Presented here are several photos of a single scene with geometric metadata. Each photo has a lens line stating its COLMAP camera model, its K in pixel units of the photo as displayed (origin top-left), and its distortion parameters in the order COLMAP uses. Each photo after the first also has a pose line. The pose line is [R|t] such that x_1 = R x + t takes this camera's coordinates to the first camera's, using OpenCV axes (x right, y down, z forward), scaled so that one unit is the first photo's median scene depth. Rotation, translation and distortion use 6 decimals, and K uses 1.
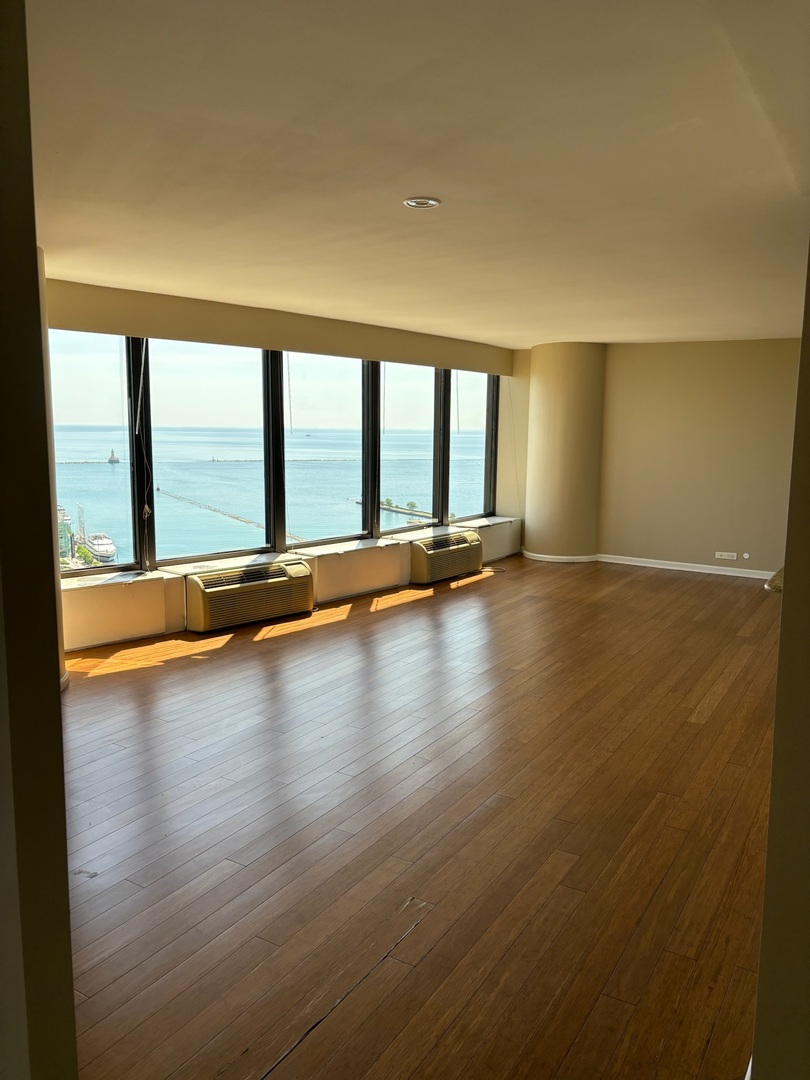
lens RADIAL K [[817.6, 0, 405.3], [0, 817.6, 531.8], [0, 0, 1]] dist [0.030556, 0.000713]
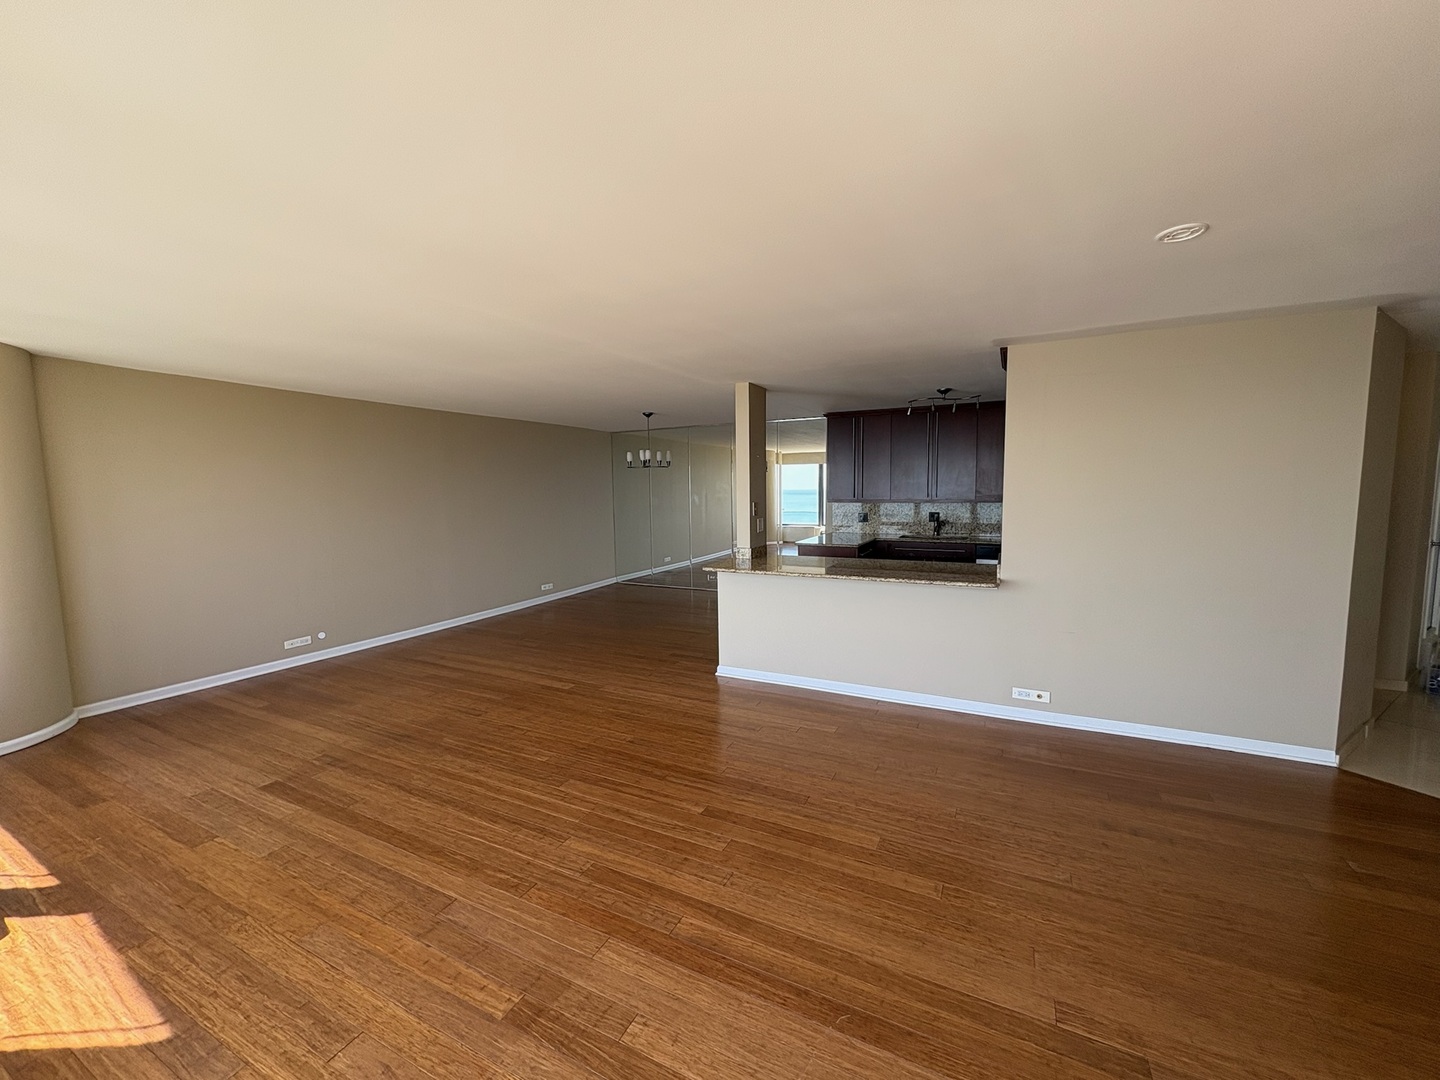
lens RADIAL K [[573.1, 0, 725.7], [0, 573.1, 540.2], [0, 0, 1]] dist [0.002729, 0.001183]
pose [[-0.081995, -0.100980, 0.991504, -0.292559], [0.140204, 0.983792, 0.111789, -0.105002], [-0.986722, 0.148179, -0.066508, 0.788804]]
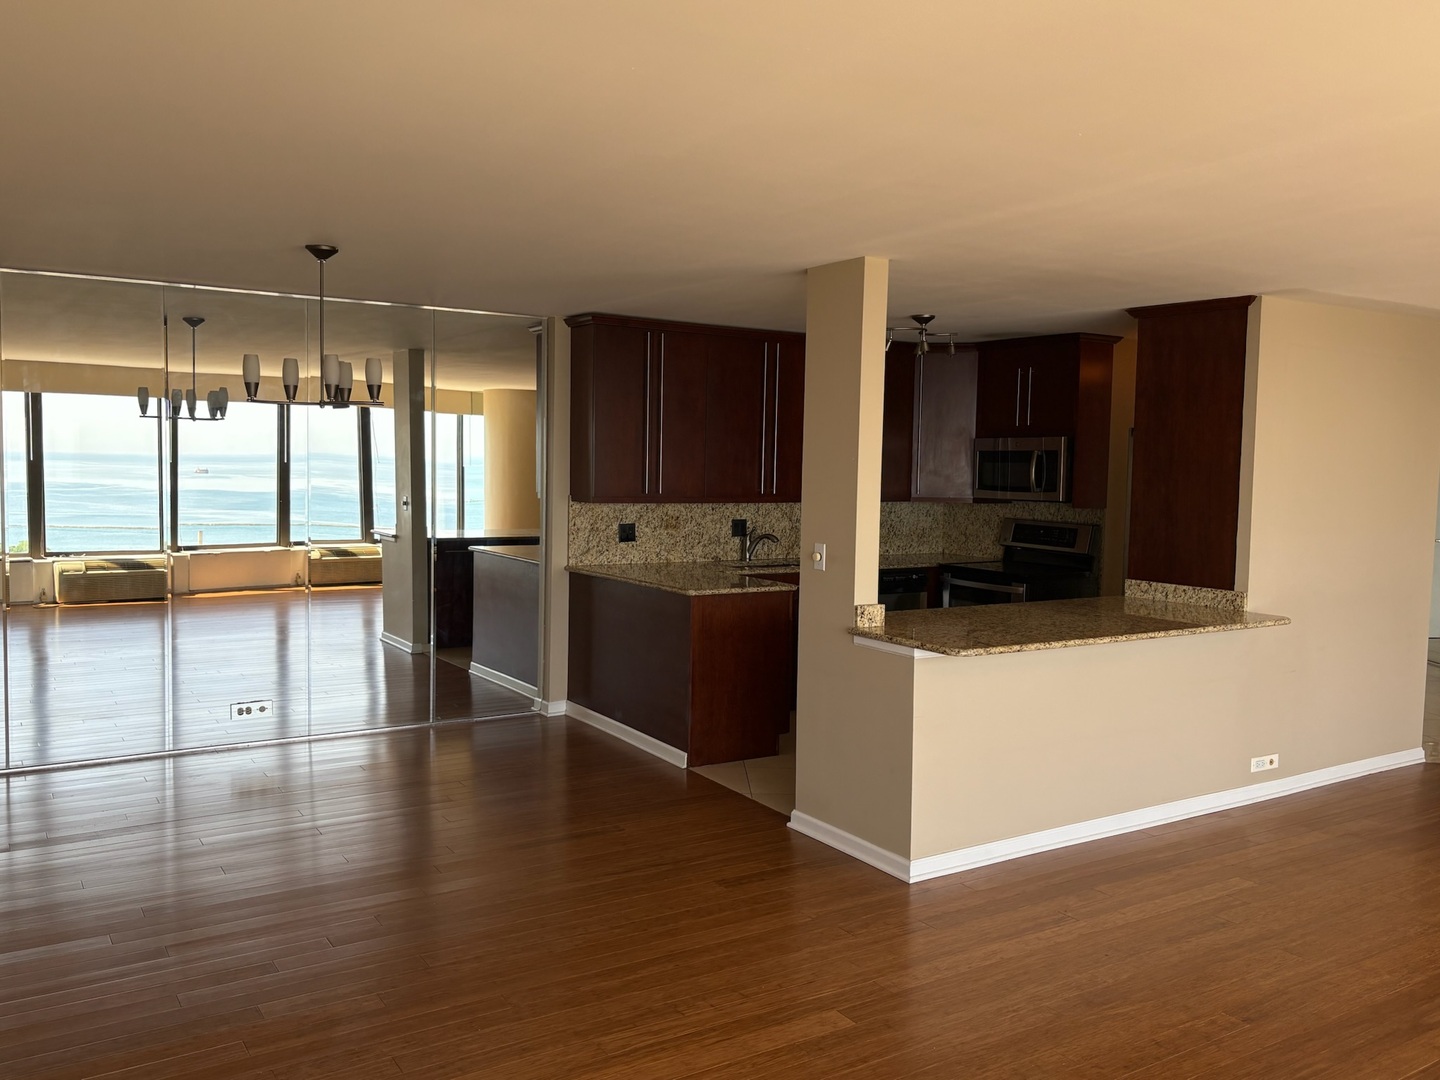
lens RADIAL K [[1174.8, 0, 723.9], [0, 1174.8, 542.1], [0, 0, 1]] dist [0.029055, -0.001355]
pose [[-0.897091, -0.055718, 0.438318, 0.219657], [0.030393, 0.981886, 0.187020, -0.185264], [-0.440799, 0.181096, -0.879148, 1.396508]]
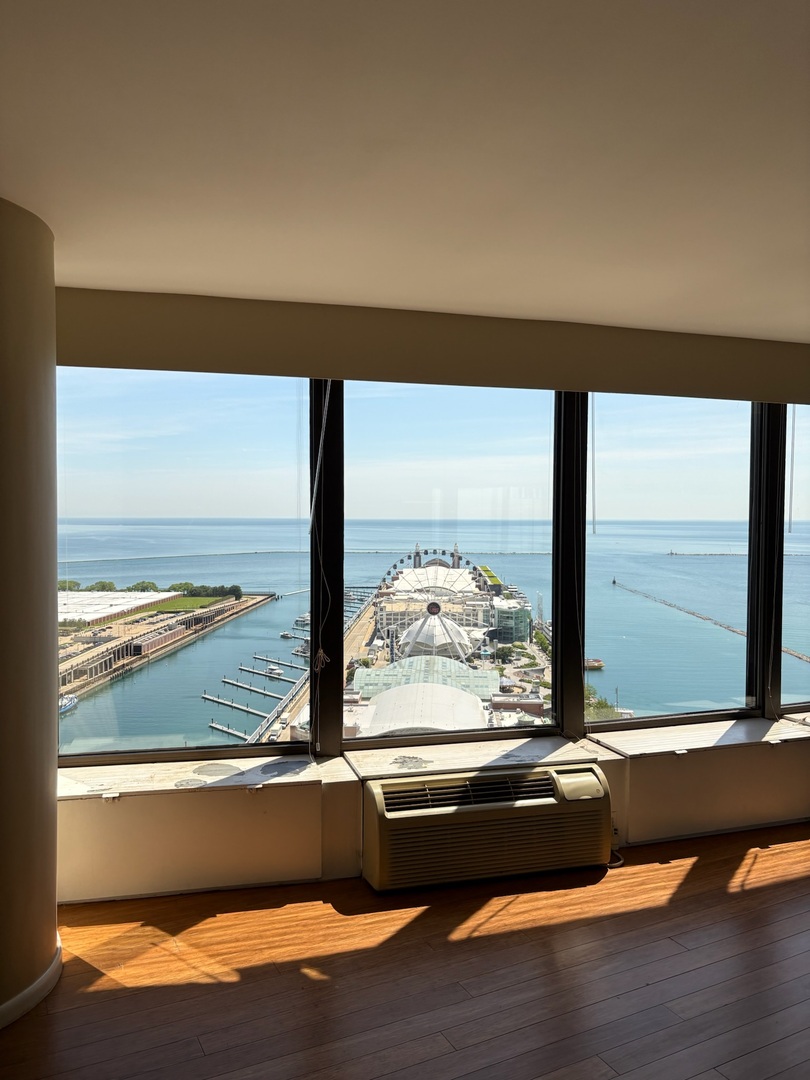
lens RADIAL K [[817.6, 0, 409.9], [0, 817.6, 544.7], [0, 0, 1]] dist [0.030556, 0.000713]
pose [[0.859622, 0.014997, -0.510711, 0.045592], [-0.064557, 0.994746, -0.079450, -0.060771], [0.506836, 0.101267, 0.856073, 0.474350]]
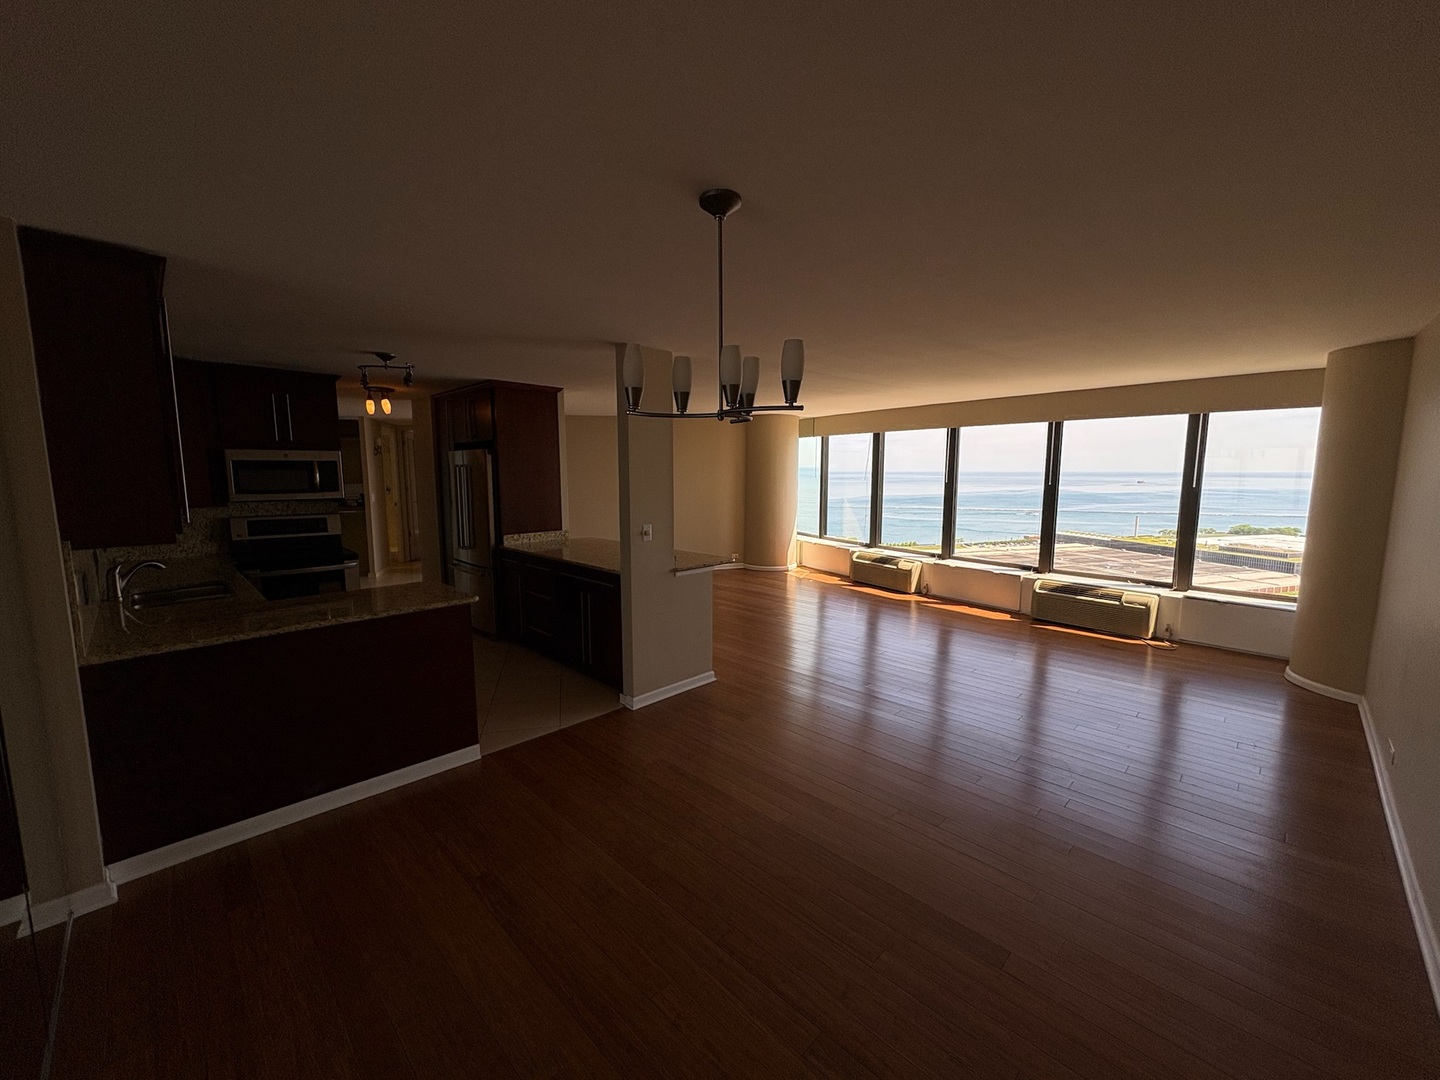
lens RADIAL K [[573.1, 0, 716.9], [0, 573.1, 541.1], [0, 0, 1]] dist [0.002729, 0.001183]
pose [[-0.243719, 0.113511, -0.963180, 1.053798], [-0.125313, 0.981117, 0.147333, -0.119896], [0.961716, 0.156607, -0.224892, 0.905125]]
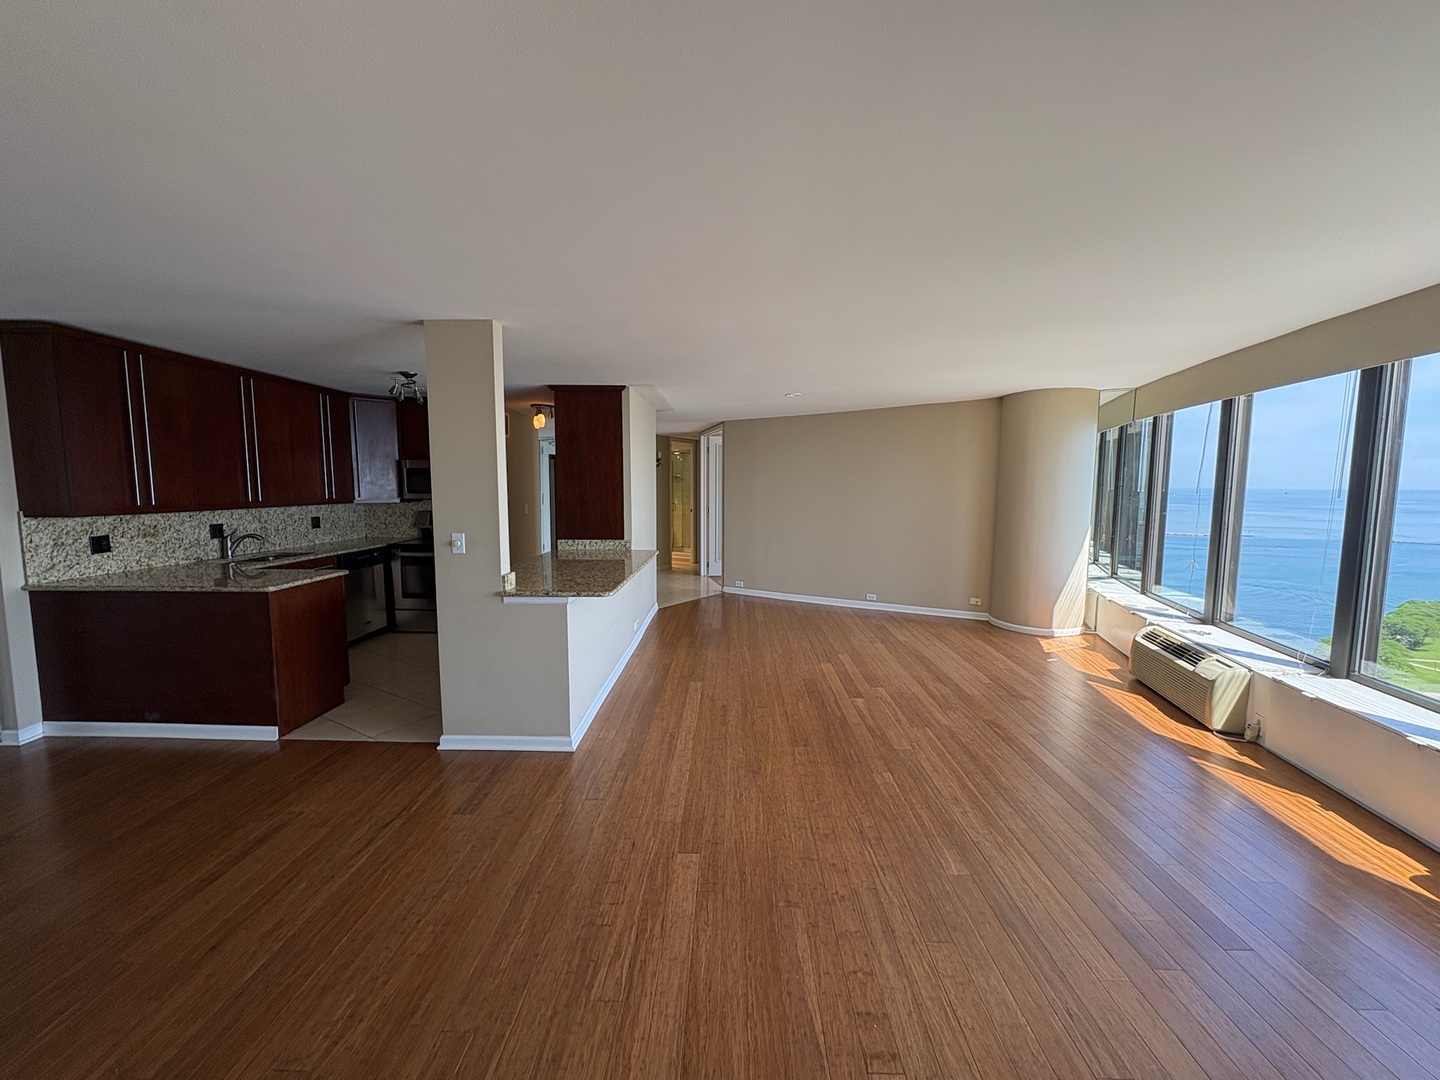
lens RADIAL K [[573.1, 0, 716.8], [0, 573.1, 540.1], [0, 0, 1]] dist [0.002729, 0.001183]
pose [[-0.870420, 0.038393, -0.490810, 0.545934], [-0.071874, 0.976363, 0.203838, -0.151310], [0.487035, 0.212701, -0.847086, 1.228170]]
